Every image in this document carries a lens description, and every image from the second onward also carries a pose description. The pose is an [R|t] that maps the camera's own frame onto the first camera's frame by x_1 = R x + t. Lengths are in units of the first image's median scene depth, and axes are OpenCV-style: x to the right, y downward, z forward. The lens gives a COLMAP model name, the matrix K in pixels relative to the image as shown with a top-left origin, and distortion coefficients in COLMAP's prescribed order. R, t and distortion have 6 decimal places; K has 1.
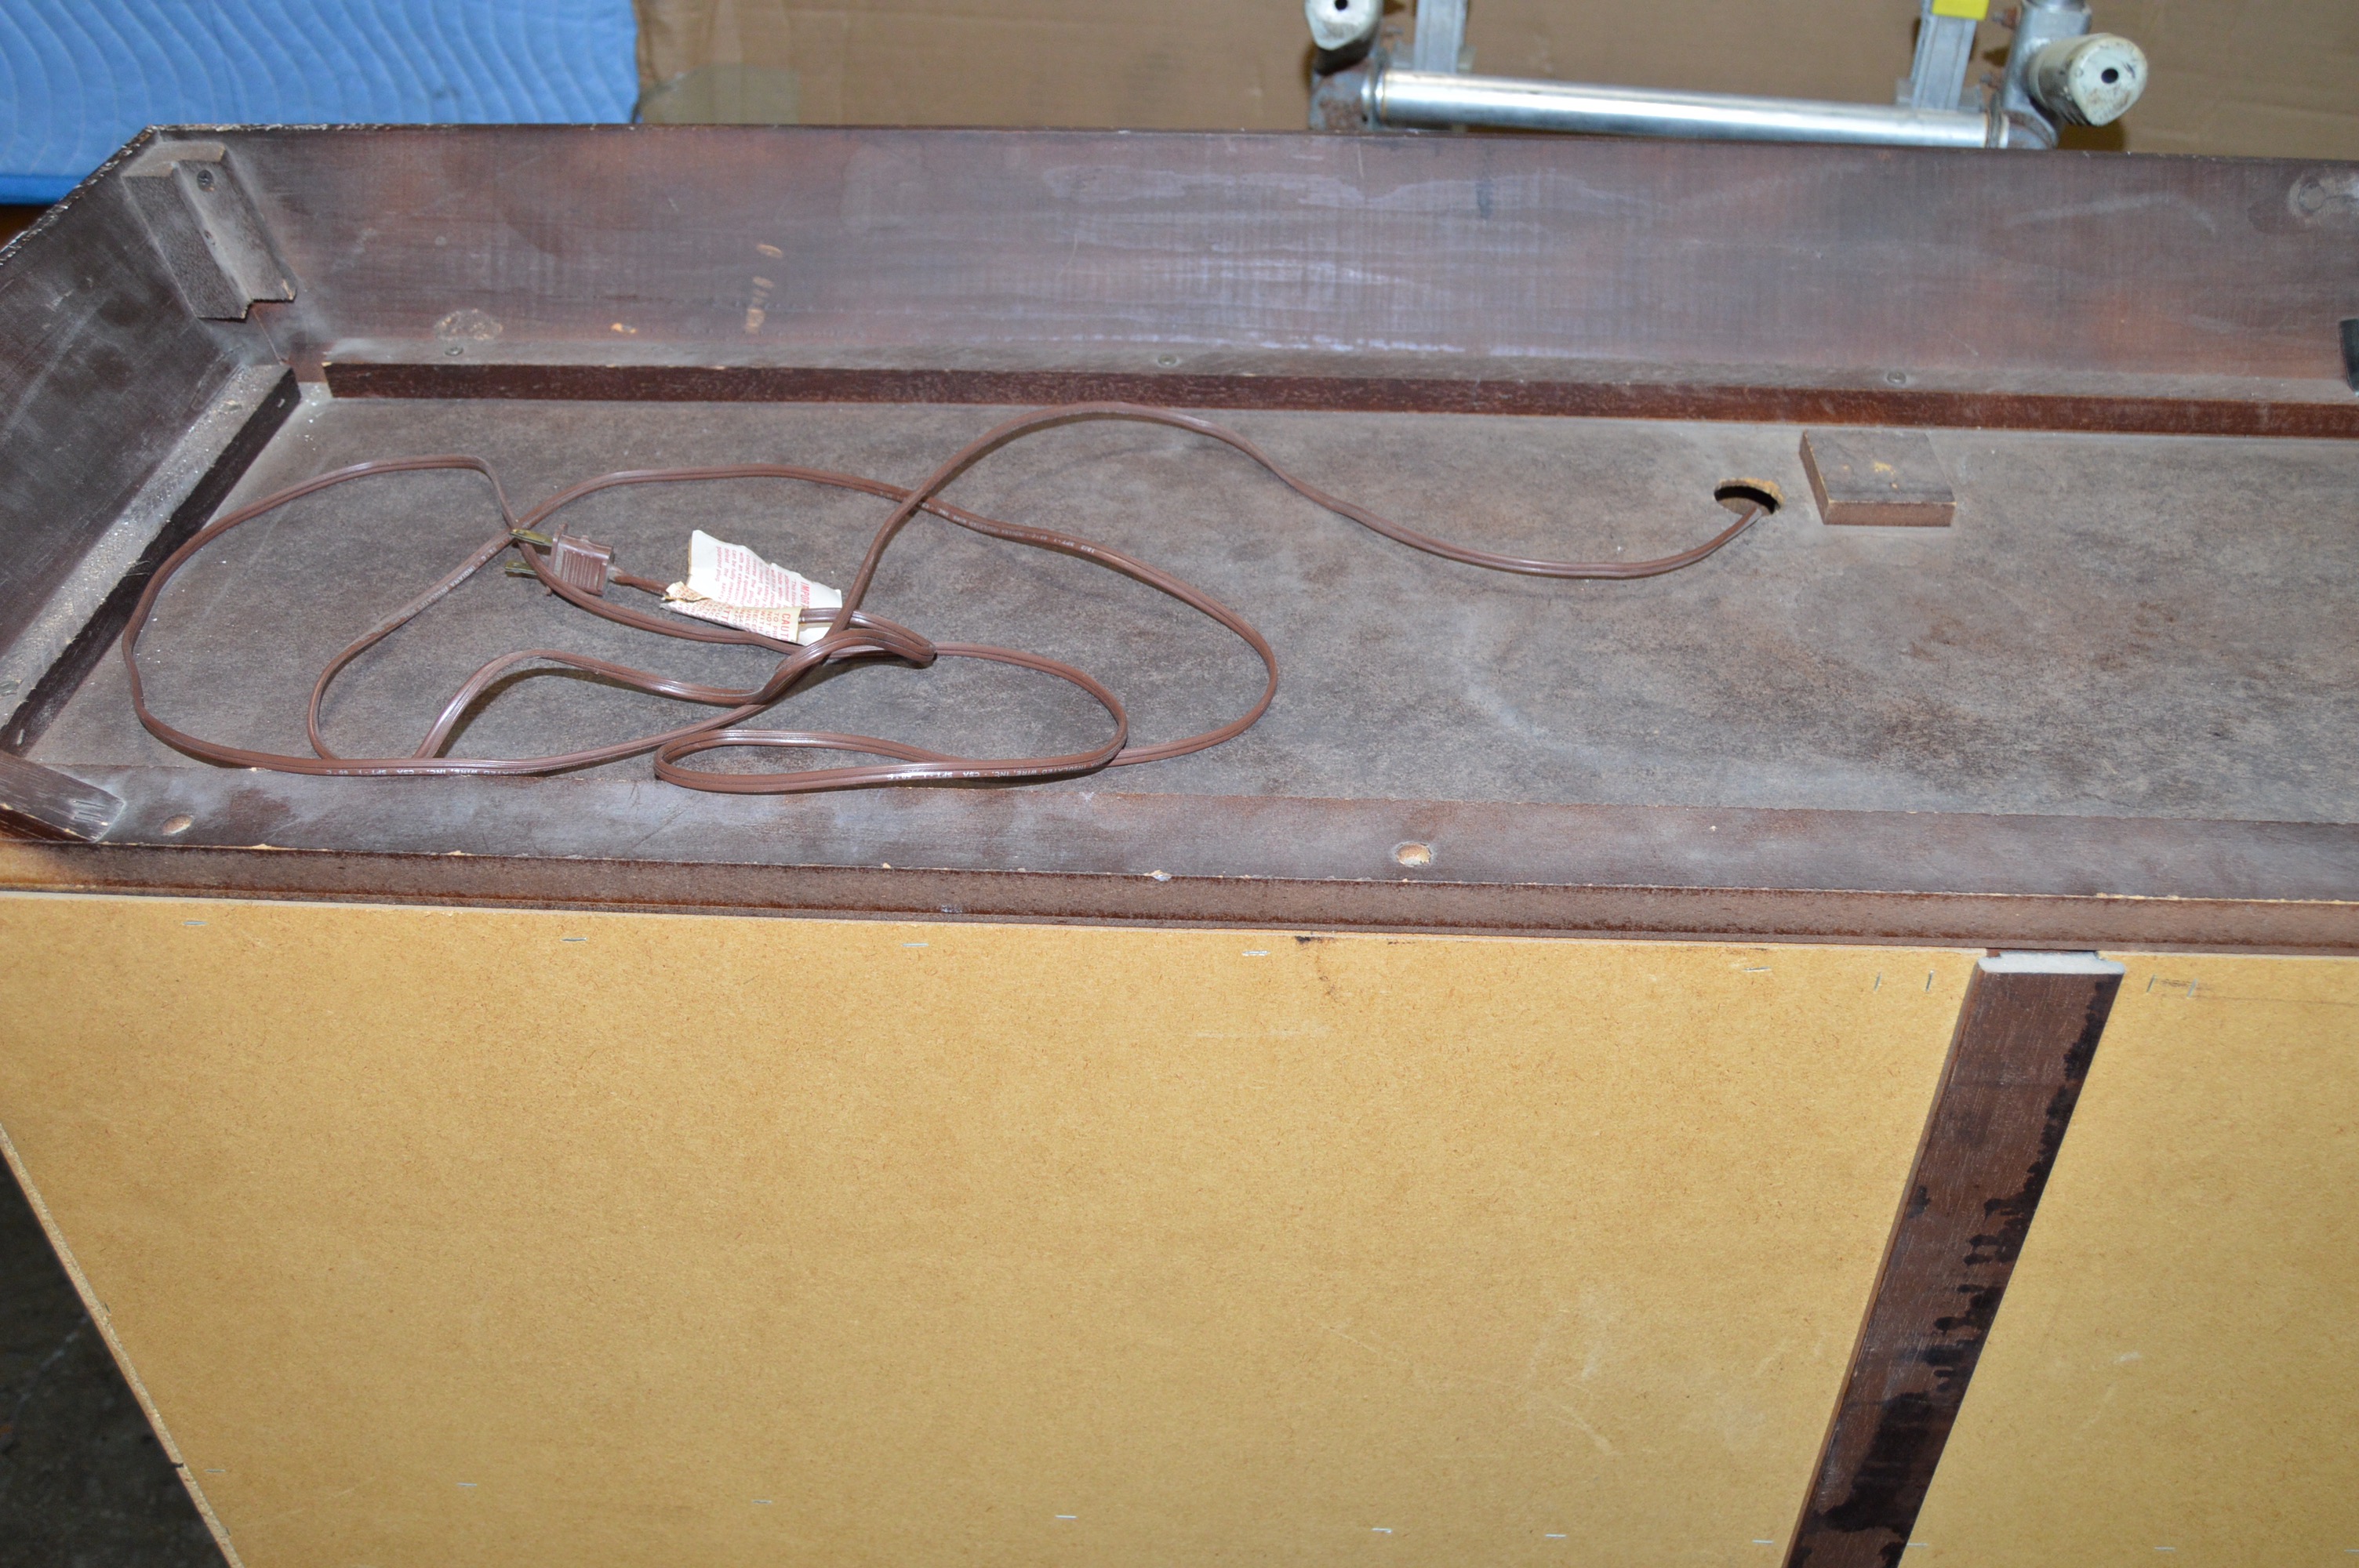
lens RADIAL K [[2124.8, 0, 1200.3], [0, 2124.8, 784.3], [0, 0, 1]] dist [-0.082407, 0.026802]
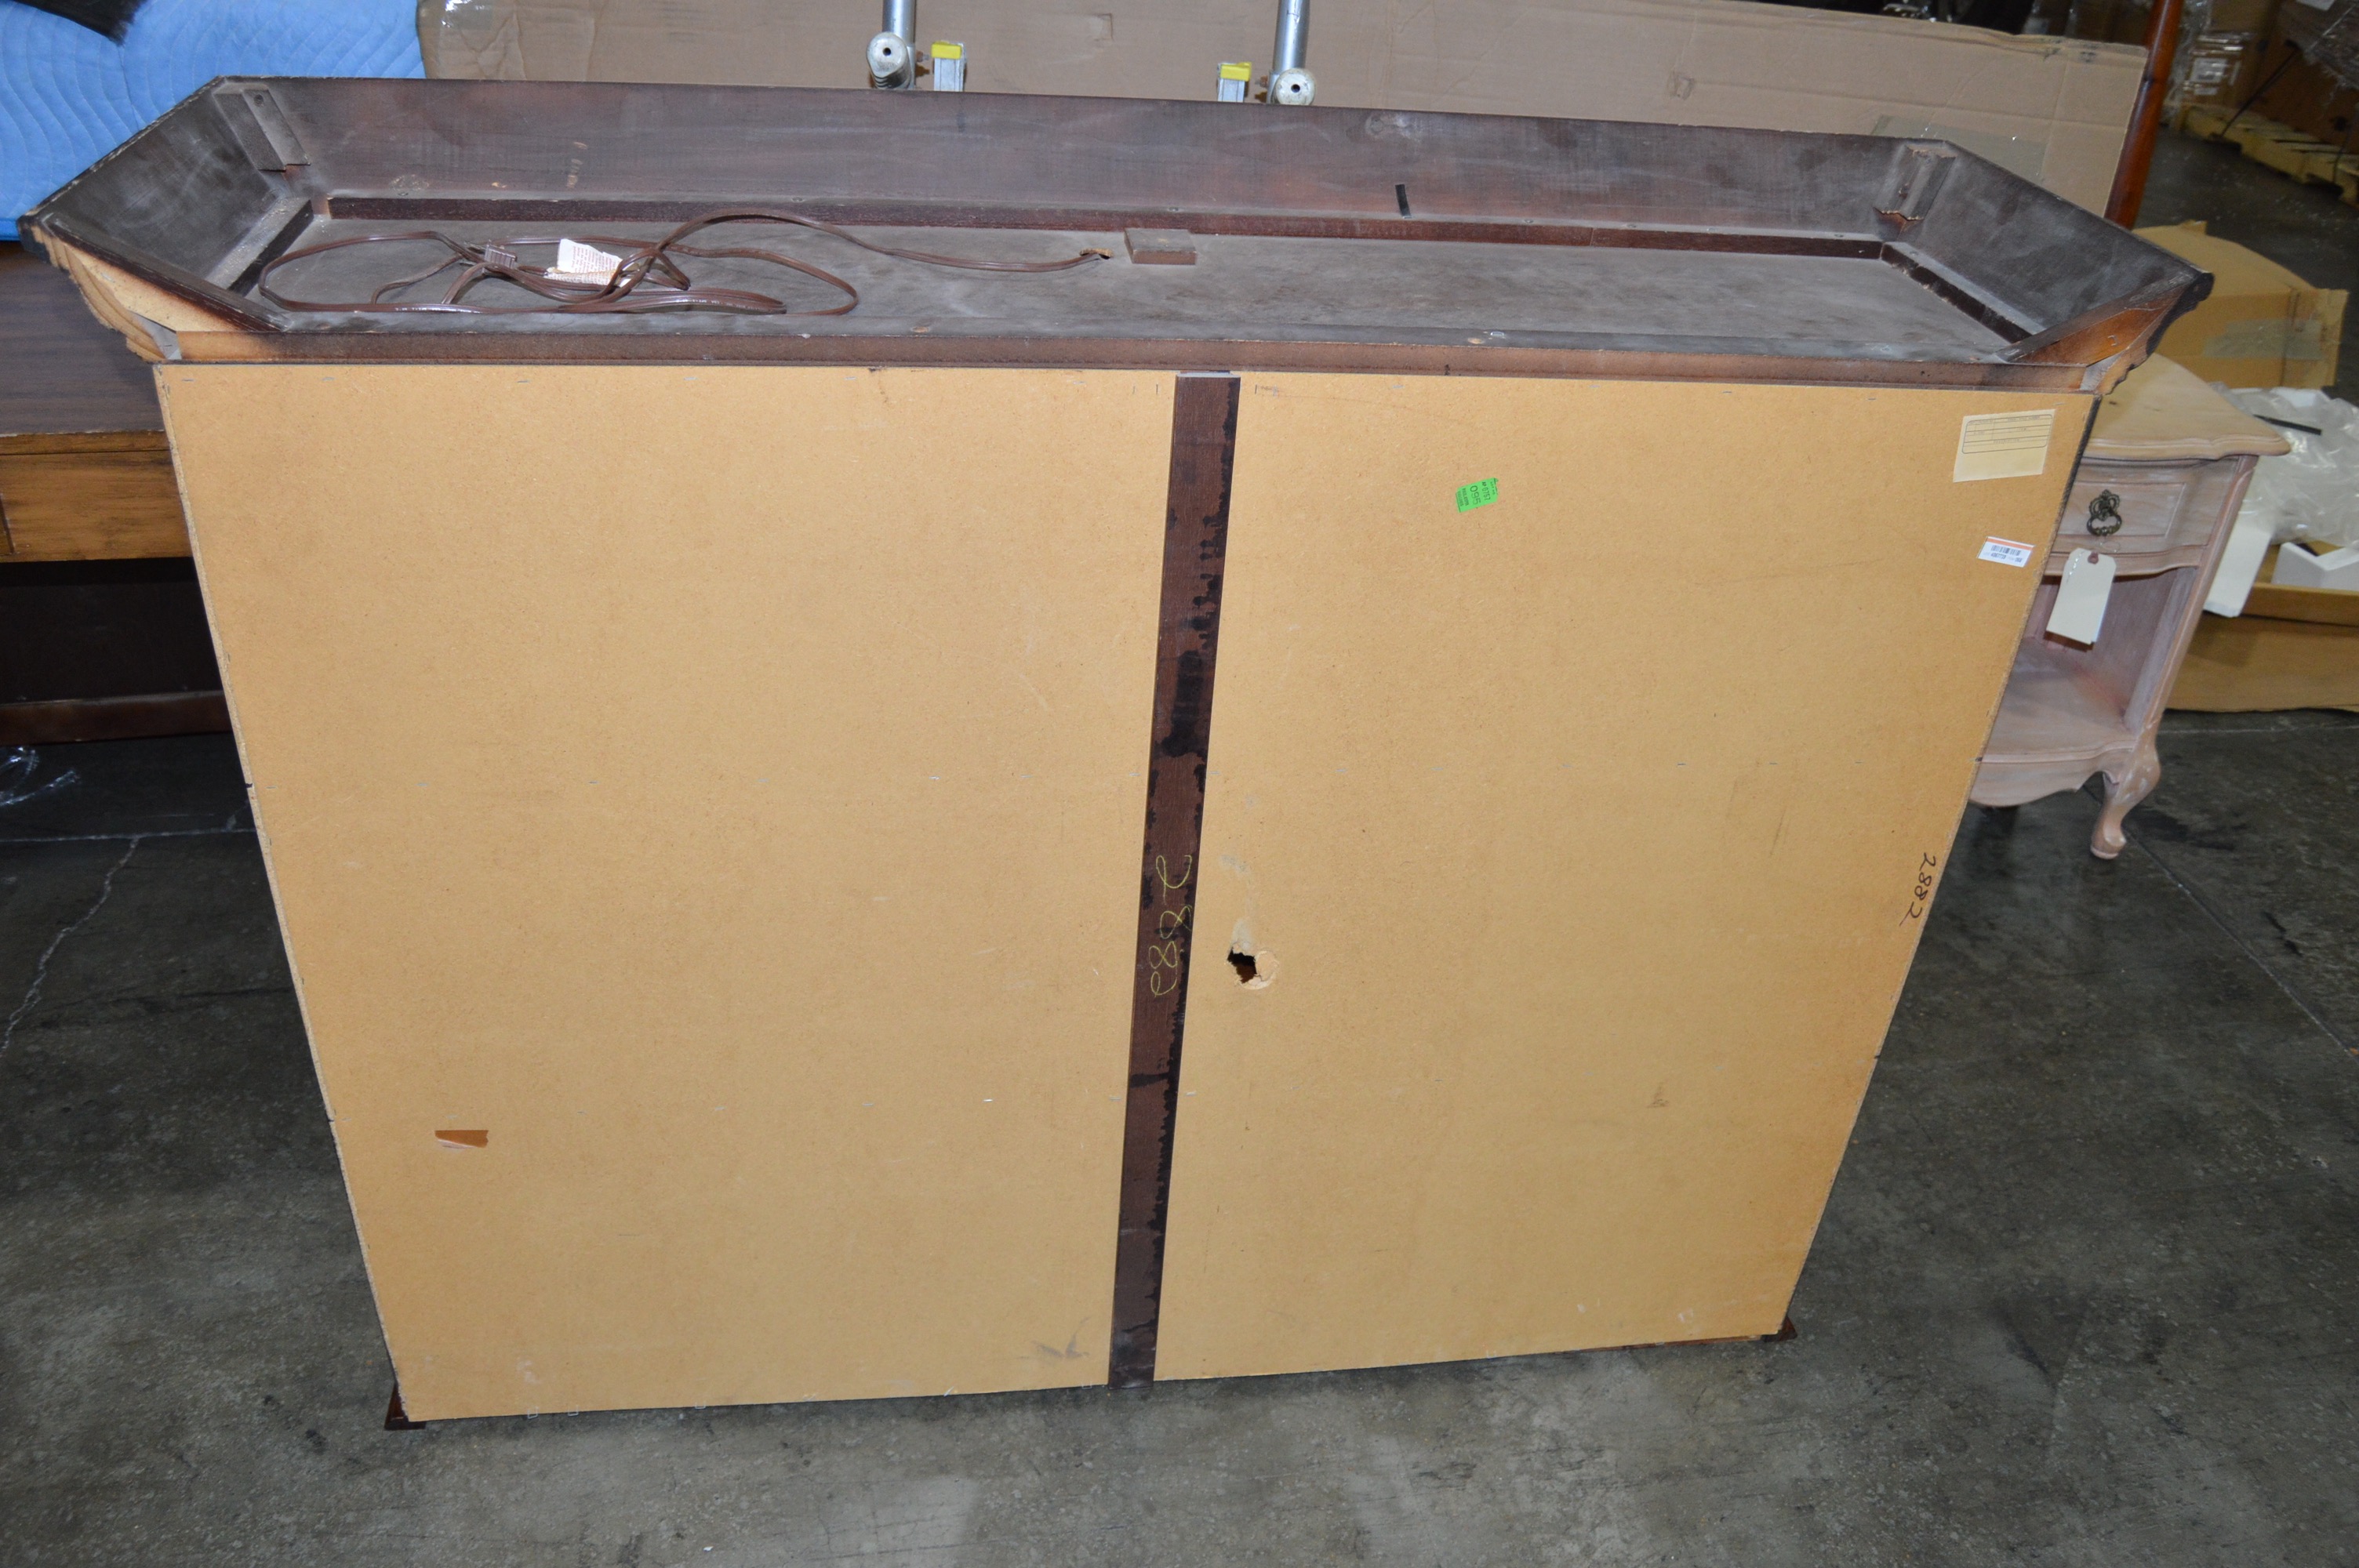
lens RADIAL K [[1870.1, 0, 1186.9], [0, 1870.1, 776.1], [0, 0, 1]] dist [-0.099685, 0.042653]
pose [[0.979732, -0.038964, 0.196488, -0.019291], [0.058766, 0.993647, -0.095977, 0.506065], [-0.191500, 0.105578, 0.975798, -0.647607]]
